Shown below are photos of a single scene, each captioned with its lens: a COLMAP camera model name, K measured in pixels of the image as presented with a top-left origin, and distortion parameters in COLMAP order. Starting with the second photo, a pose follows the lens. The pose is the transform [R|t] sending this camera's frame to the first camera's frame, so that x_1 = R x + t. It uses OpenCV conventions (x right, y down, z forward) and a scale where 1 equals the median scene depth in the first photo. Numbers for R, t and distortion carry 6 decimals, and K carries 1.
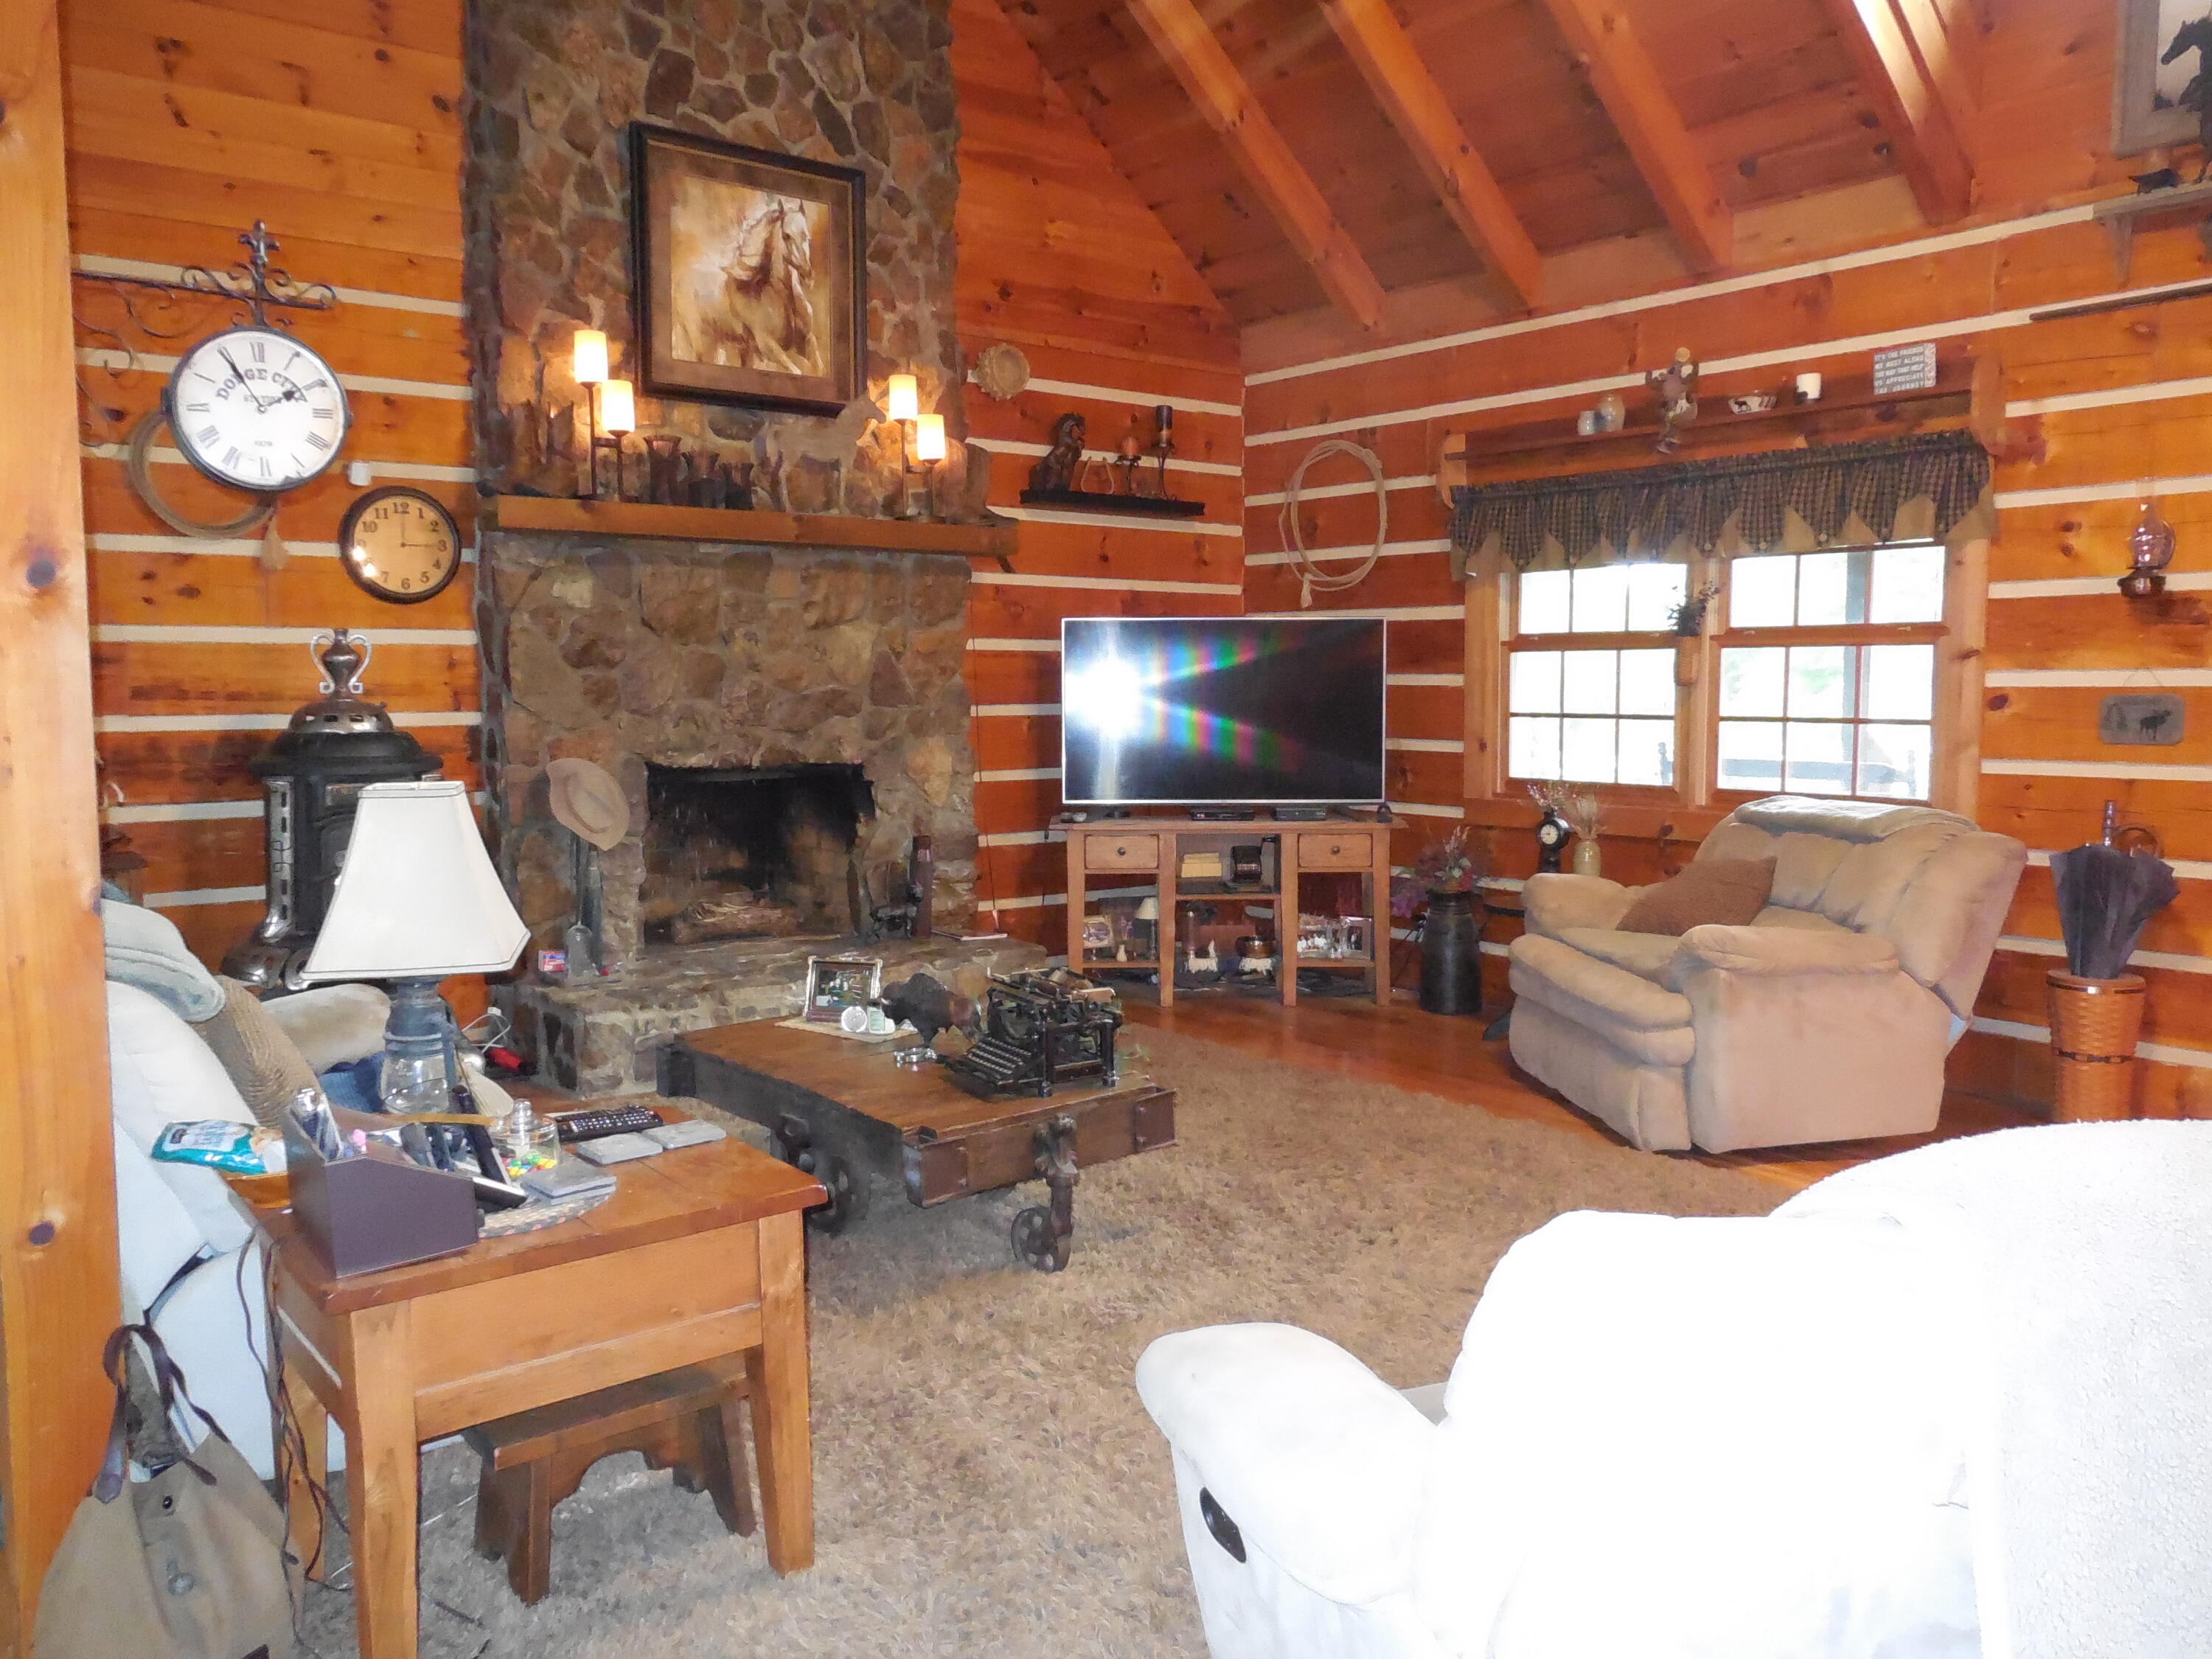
lens RADIAL K [[1697.8, 0, 1106.0], [0, 1697.8, 829.5], [0, 0, 1]] dist [-0.005970, 0.005265]
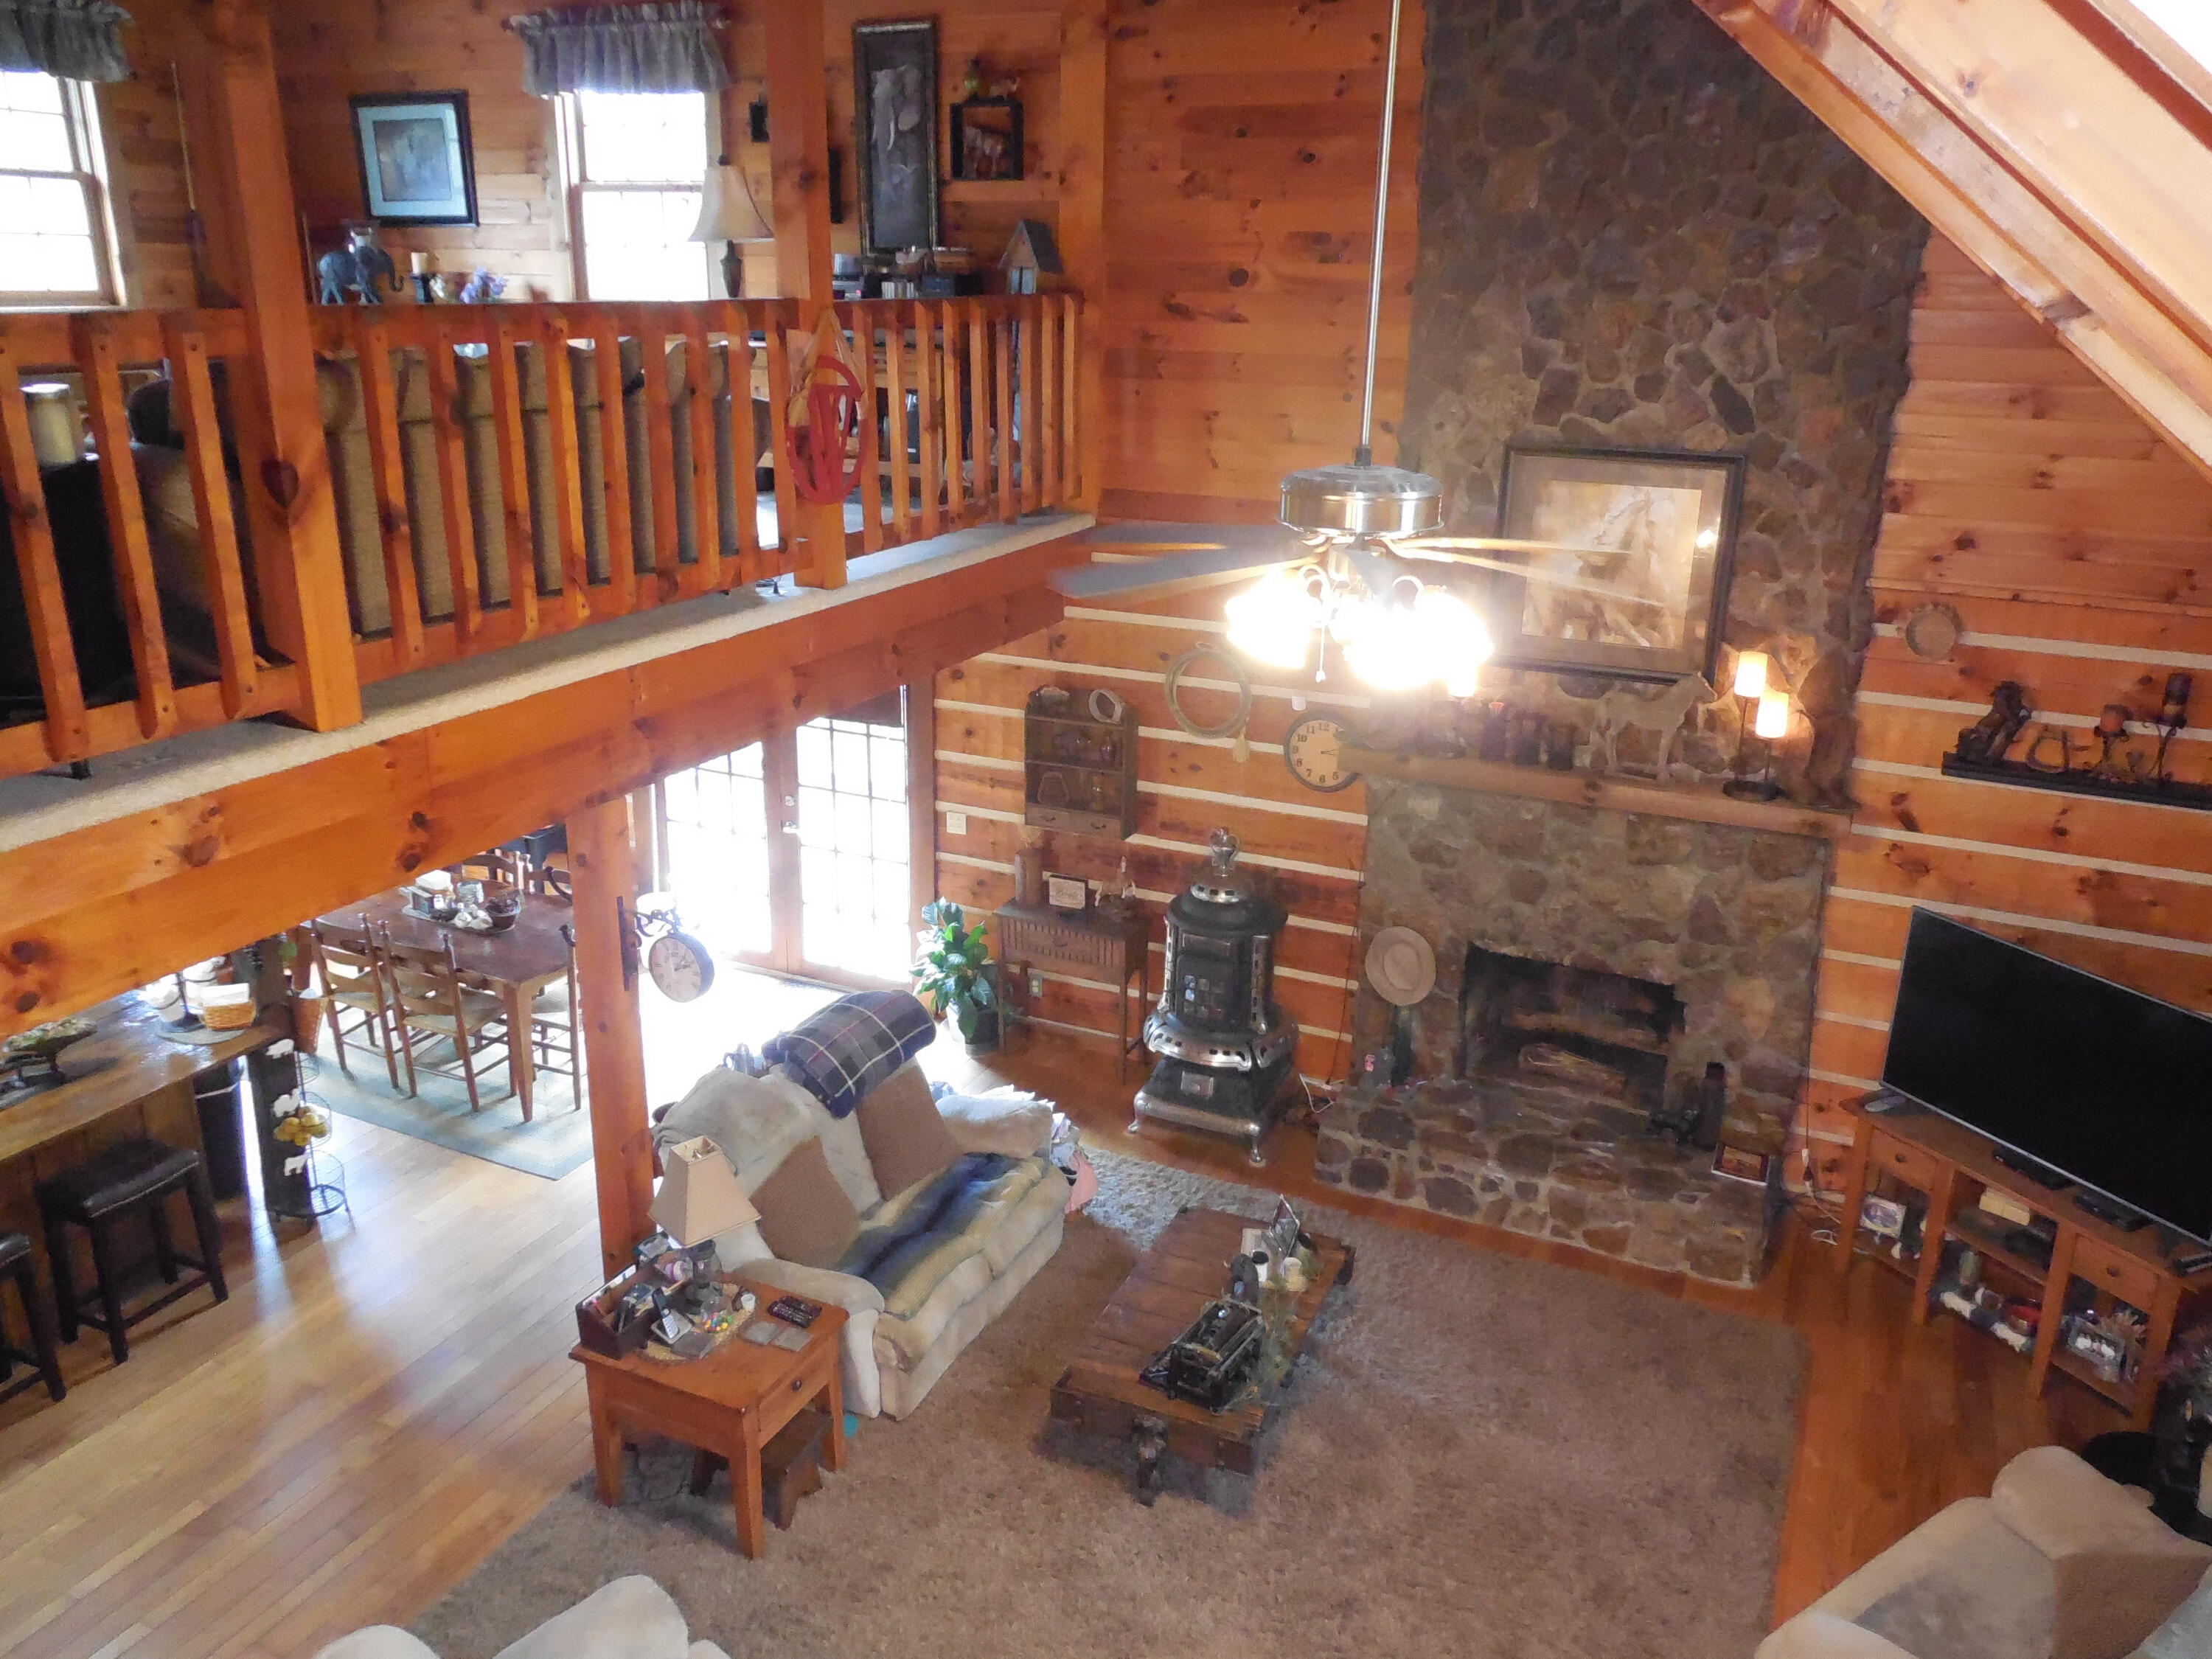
lens RADIAL K [[1697.8, 0, 1106.0], [0, 1697.8, 829.5], [0, 0, 1]] dist [-0.005970, 0.005265]
pose [[0.450994, 0.292909, -0.843094, 0.616695], [-0.099488, 0.955227, 0.278648, -0.425639], [0.886965, -0.041791, 0.459943, 0.185779]]
